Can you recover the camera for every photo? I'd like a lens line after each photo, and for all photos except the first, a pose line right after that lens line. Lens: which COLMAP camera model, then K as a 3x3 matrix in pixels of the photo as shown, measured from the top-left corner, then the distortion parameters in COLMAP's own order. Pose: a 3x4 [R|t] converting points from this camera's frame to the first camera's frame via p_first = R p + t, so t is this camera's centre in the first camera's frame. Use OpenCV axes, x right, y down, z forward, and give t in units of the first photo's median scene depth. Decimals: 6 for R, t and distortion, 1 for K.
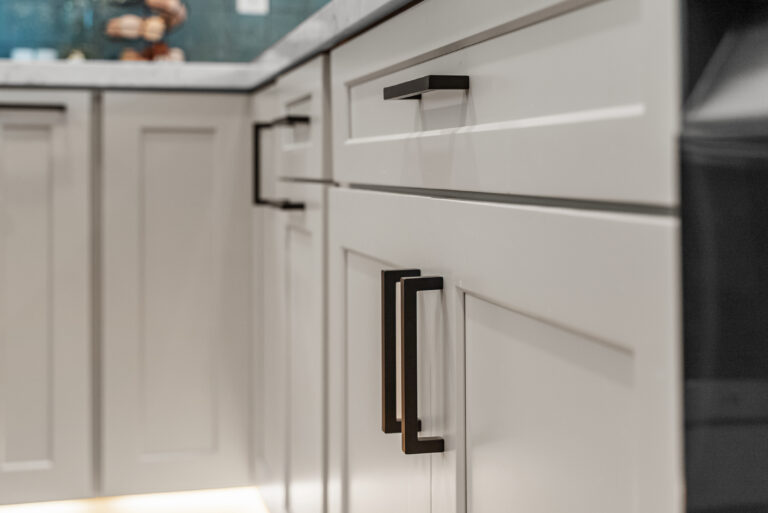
lens RADIAL K [[1027.5, 0, 385.0], [0, 1027.5, 212.2], [0, 0, 1]] dist [-0.006939, 0.014580]
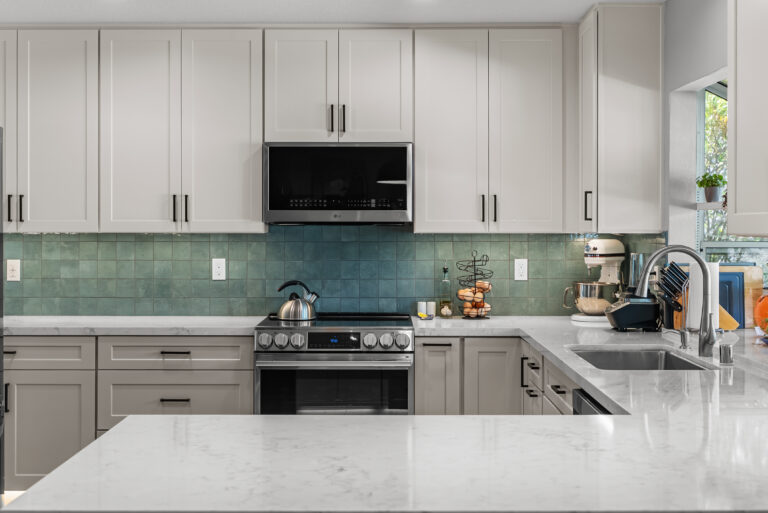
lens RADIAL K [[1051.2, 0, 383.9], [0, 1051.2, 224.3], [0, 0, 1]] dist [-0.019885, 0.017550]
pose [[0.966515, 0.000146, -0.256612, 0.266551], [-0.011706, 0.998984, -0.043522, -0.350981], [0.256344, 0.045068, 0.965534, -2.043476]]
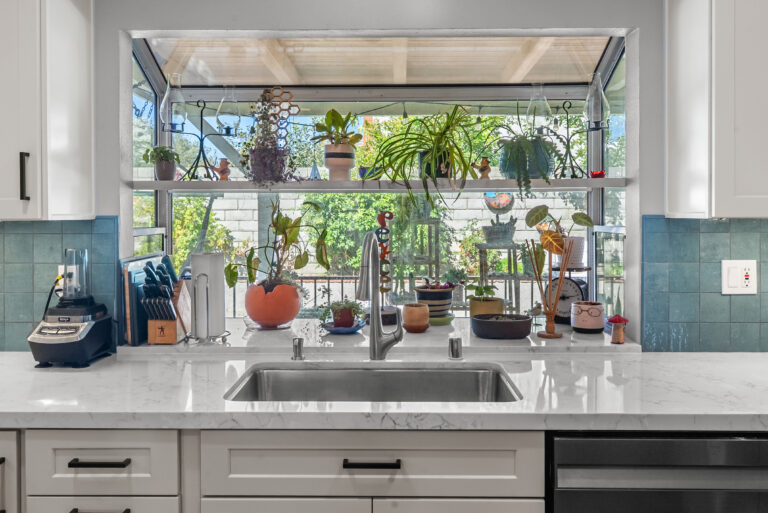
lens RADIAL K [[634.3, 0, 382.3], [0, 634.3, 212.5], [0, 0, 1]] dist [-0.003812, -0.003351]
pose [[0.261550, -0.001845, 0.965188, -0.924641], [0.043141, 0.999021, -0.009781, -0.445625], [-0.964225, 0.044198, 0.261373, 0.258443]]
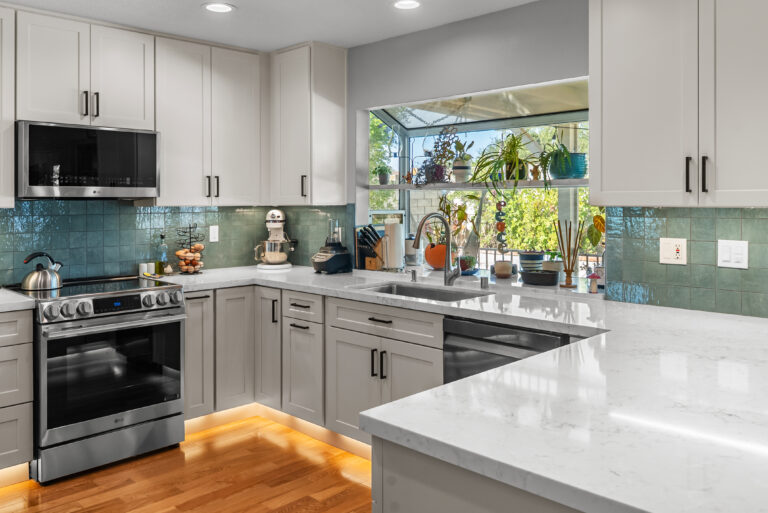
lens RADIAL K [[640.7, 0, 384.1], [0, 640.7, 197.5], [0, 0, 1]] dist [-0.004786, -0.000818]
pose [[0.859220, 0.000300, 0.511606, -1.053708], [0.024318, 0.998846, -0.041427, -0.383578], [-0.511028, 0.048036, 0.858221, -1.298201]]
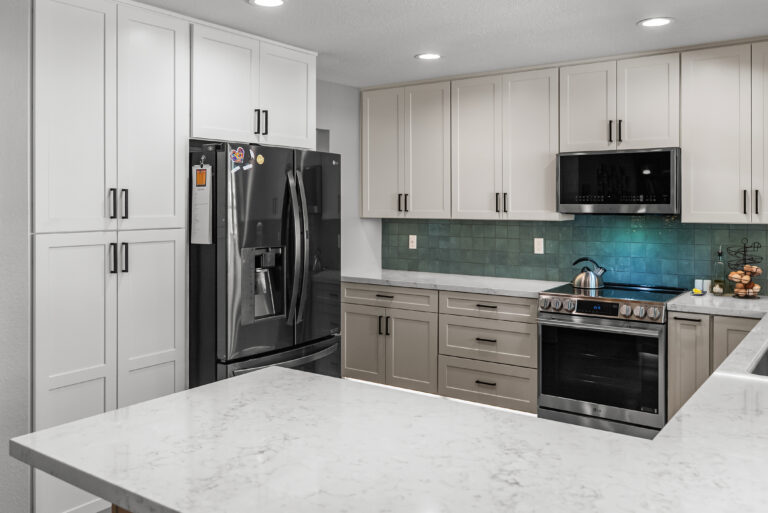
lens RADIAL K [[665.6, 0, 382.7], [0, 665.6, 205.2], [0, 0, 1]] dist [-0.000419, 0.005749]
pose [[0.635650, 0.002485, -0.771973, 0.757031], [-0.031022, 0.999269, -0.022327, -0.448909], [0.771354, 0.038140, 0.635263, -1.243646]]
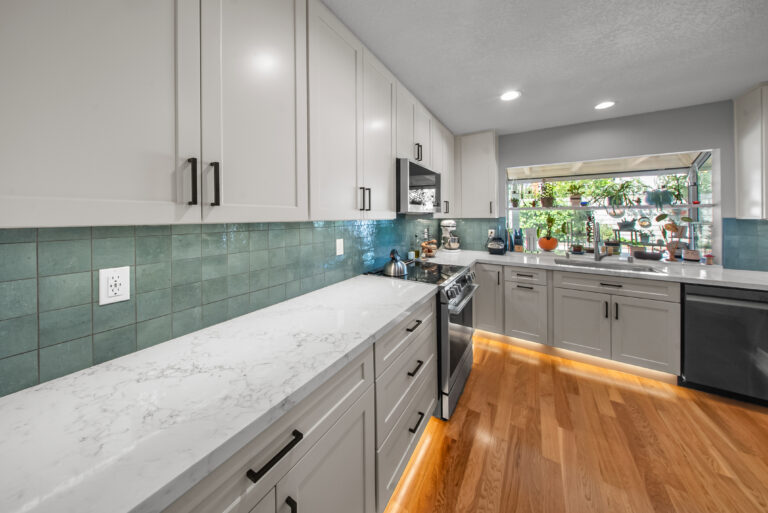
lens RADIAL K [[244.3, 0, 380.9], [0, 244.3, 213.0], [0, 0, 1]] dist [0.000018, -0.002187]
pose [[0.727134, 0.009663, 0.686427, -1.891002], [0.028516, 0.998613, -0.044265, -0.450155], [-0.685903, 0.051761, 0.725850, 0.418813]]
